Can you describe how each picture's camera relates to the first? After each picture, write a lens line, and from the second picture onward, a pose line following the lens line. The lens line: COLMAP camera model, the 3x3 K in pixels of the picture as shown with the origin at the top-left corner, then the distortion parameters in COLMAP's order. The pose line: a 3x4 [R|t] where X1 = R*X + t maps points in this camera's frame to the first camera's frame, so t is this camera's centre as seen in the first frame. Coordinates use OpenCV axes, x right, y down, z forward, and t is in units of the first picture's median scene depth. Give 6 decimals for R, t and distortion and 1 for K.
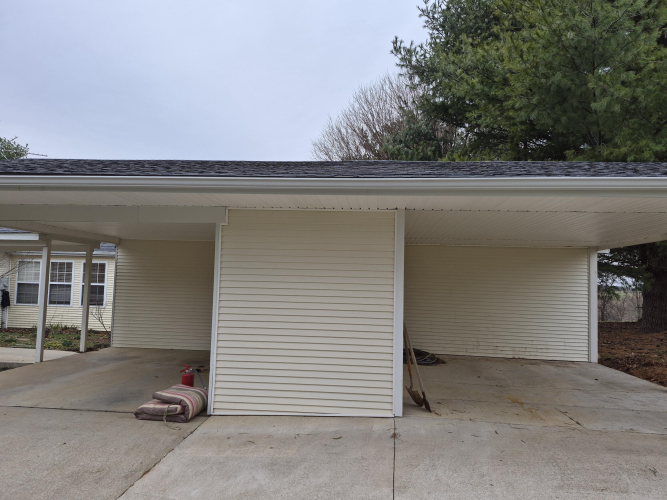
lens RADIAL K [[468.2, 0, 333.4], [0, 468.2, 251.3], [0, 0, 1]] dist [0.051579, -0.033550]
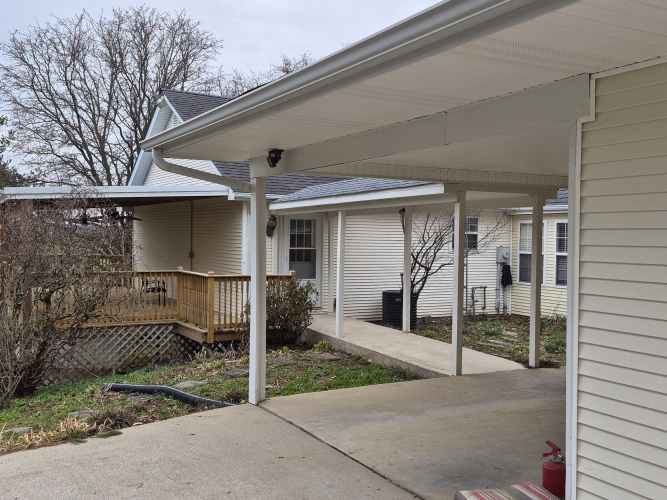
lens RADIAL K [[682.0, 0, 333.4], [0, 682.0, 249.6], [0, 0, 1]] dist [0.029692, 0.000000]
pose [[0.559069, -0.002646, -0.829117, 0.072905], [0.057478, 0.997713, 0.035574, 0.010647], [0.827126, -0.067545, 0.557943, 0.290506]]
